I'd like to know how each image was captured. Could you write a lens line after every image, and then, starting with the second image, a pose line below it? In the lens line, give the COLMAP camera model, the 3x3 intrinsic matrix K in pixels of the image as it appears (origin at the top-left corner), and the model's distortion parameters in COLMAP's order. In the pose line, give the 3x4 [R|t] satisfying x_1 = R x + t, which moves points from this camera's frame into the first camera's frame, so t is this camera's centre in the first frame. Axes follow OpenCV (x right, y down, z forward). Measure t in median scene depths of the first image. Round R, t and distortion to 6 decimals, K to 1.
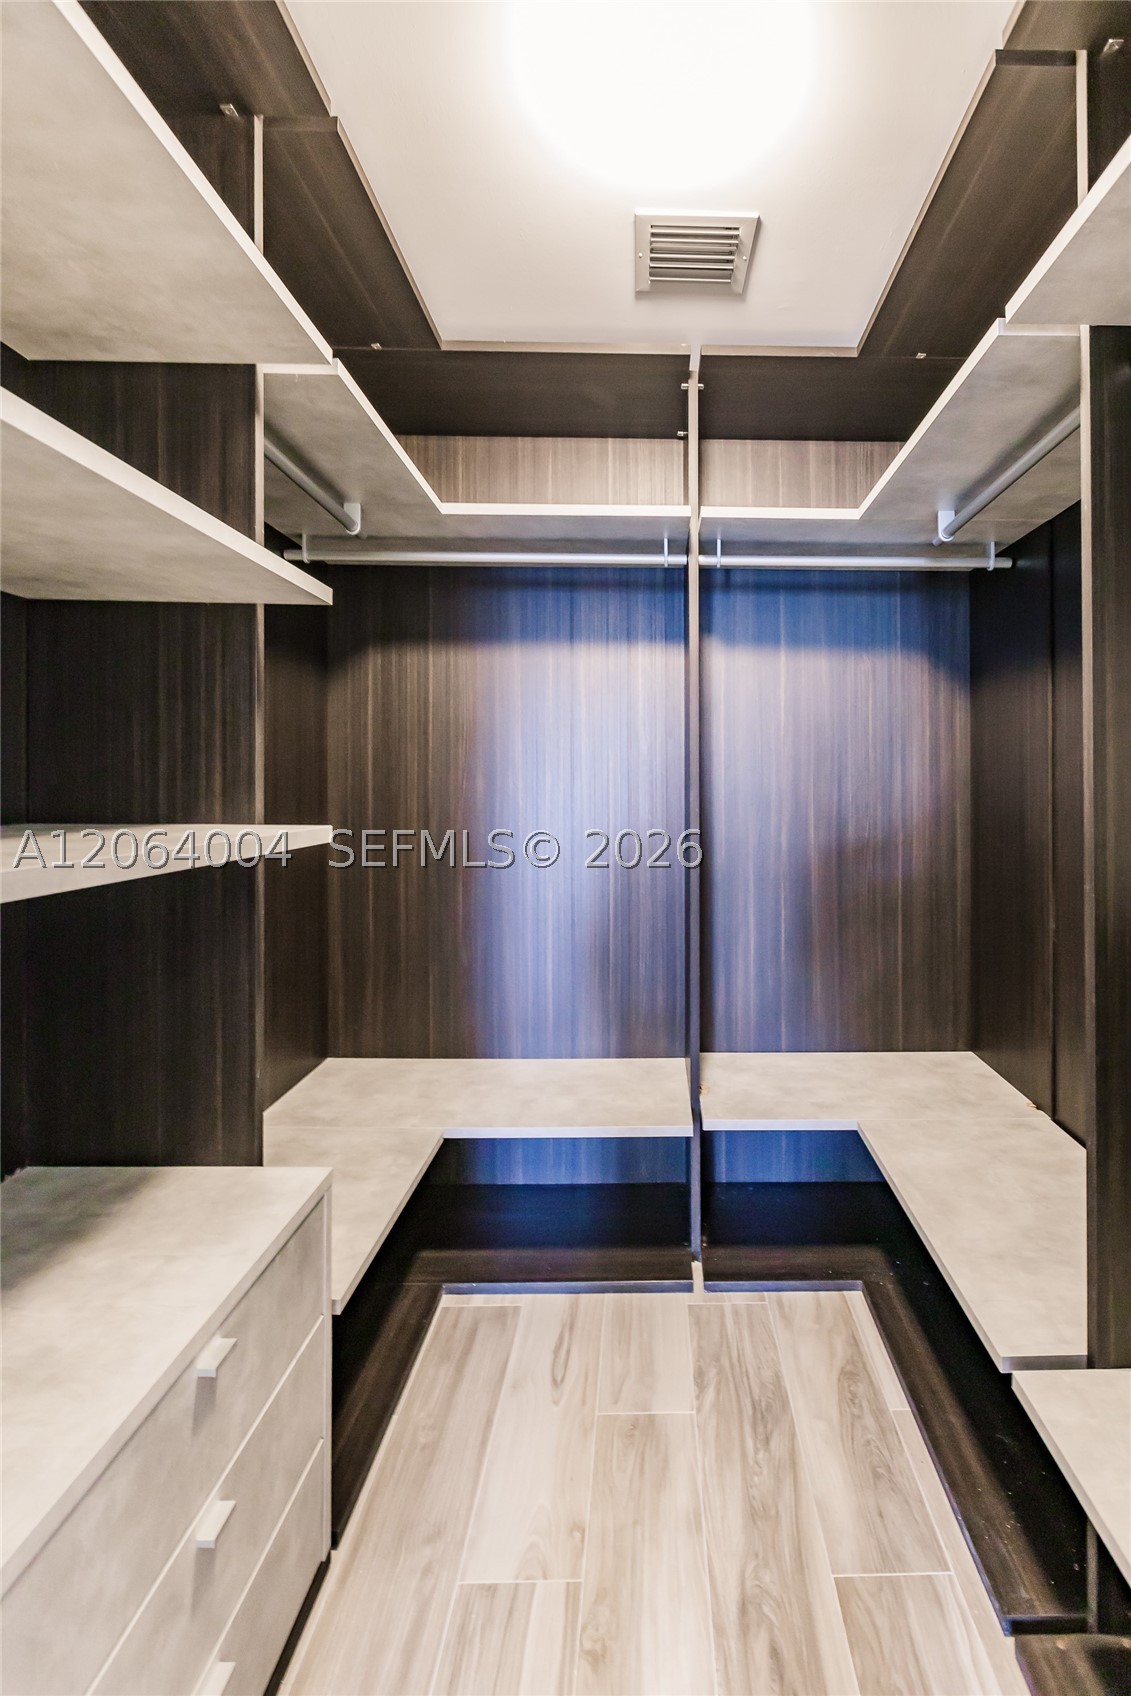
lens RADIAL K [[1532.0, 0, 565.5], [0, 1532.0, 848.0], [0, 0, 1]] dist [-0.001281, 0.001485]
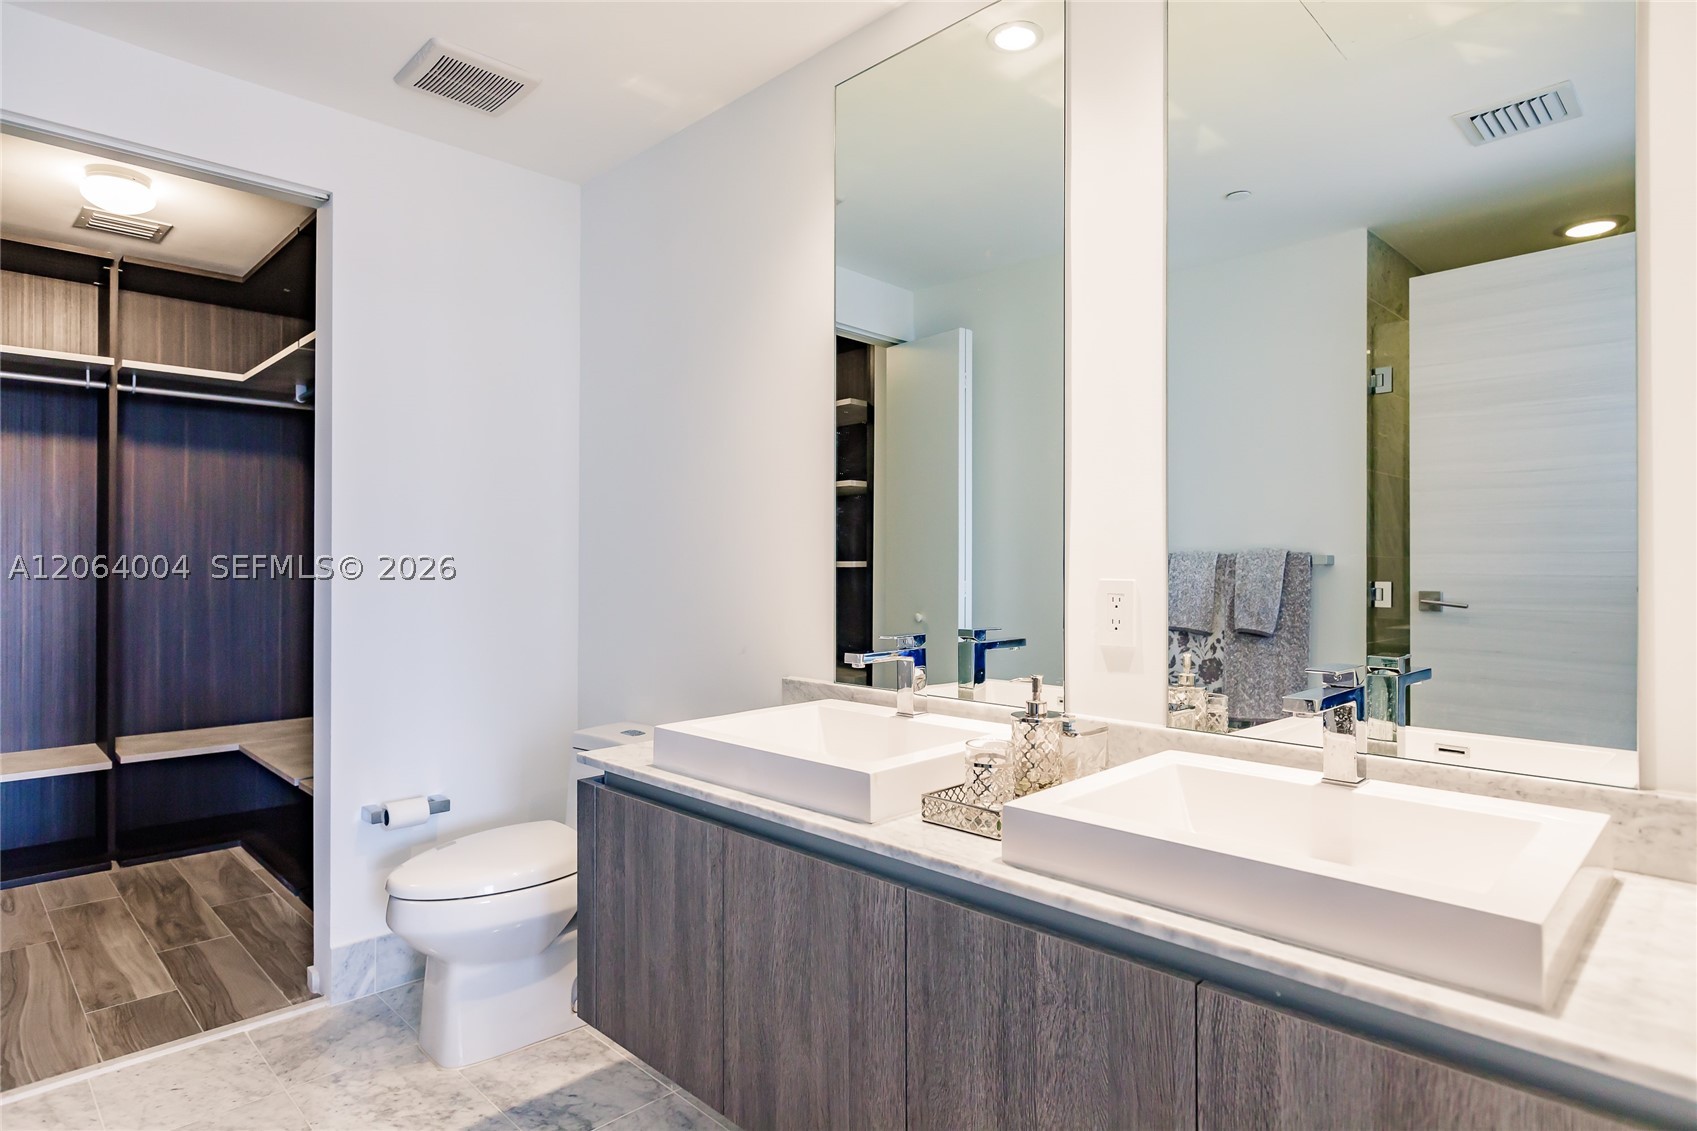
lens RADIAL K [[926.6, 0, 849.6], [0, 926.6, 555.5], [0, 0, 1]] dist [-0.002570, -0.001584]
pose [[0.722110, 0.012541, 0.691664, -0.015219], [0.012001, 0.999458, -0.030651, 0.007152], [-0.691674, 0.030434, 0.721568, -0.108008]]
